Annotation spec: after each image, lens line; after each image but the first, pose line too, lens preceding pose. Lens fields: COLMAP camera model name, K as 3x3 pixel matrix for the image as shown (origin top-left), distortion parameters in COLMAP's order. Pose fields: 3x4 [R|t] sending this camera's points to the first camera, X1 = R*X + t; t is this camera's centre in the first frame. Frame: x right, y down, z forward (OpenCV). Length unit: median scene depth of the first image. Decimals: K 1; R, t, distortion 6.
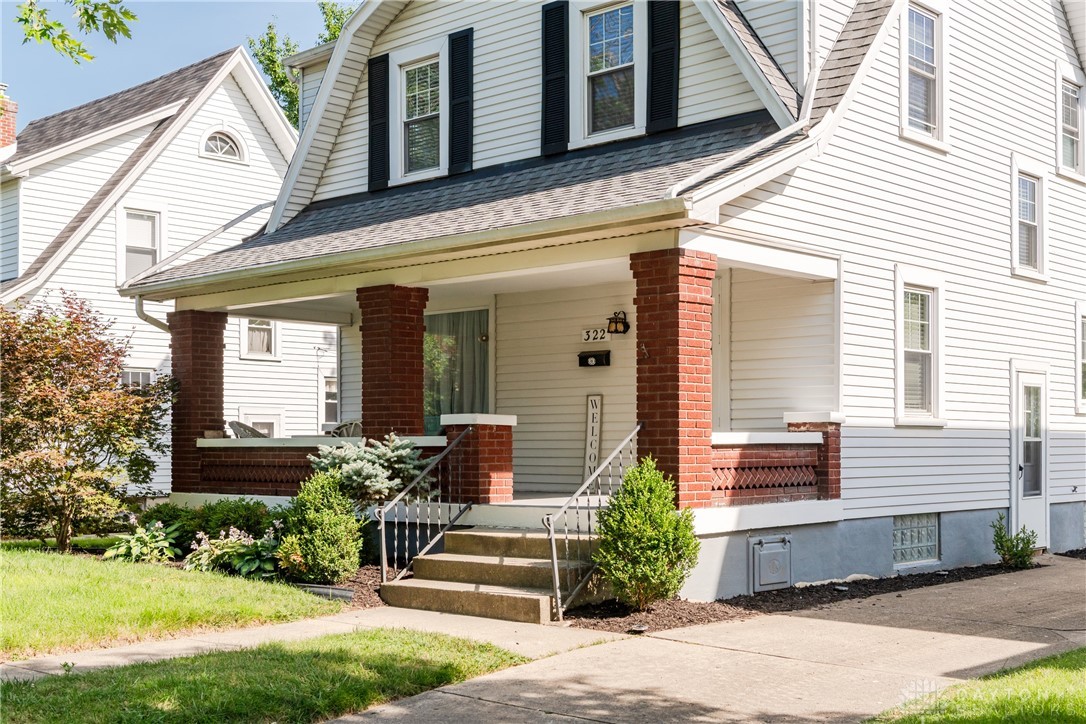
lens RADIAL K [[1347.4, 0, 543.0], [0, 1347.4, 362.0], [0, 0, 1]] dist [-0.113879, 0.000114]
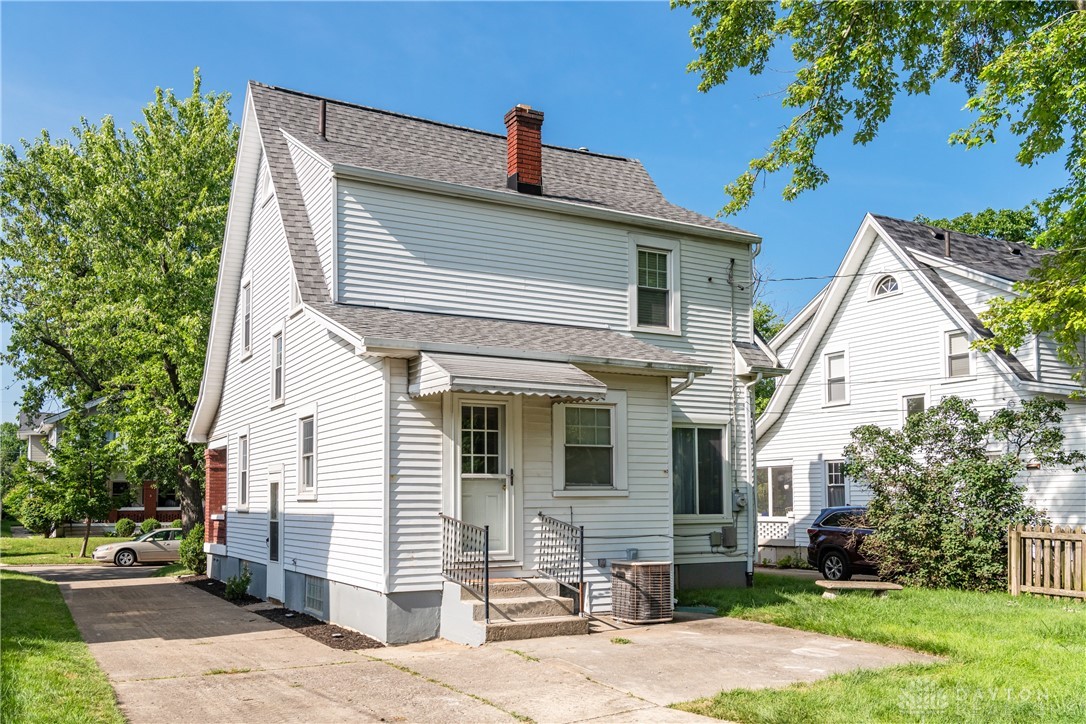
lens RADIAL K [[963.7, 0, 542.3], [0, 963.7, 435.9], [0, 0, 1]] dist [-0.006957, -0.013387]
pose [[-0.303408, -0.064967, -0.950644, 1.249725], [0.066533, 0.993794, -0.089150, 0.078295], [0.950535, -0.090298, -0.297202, 1.564165]]
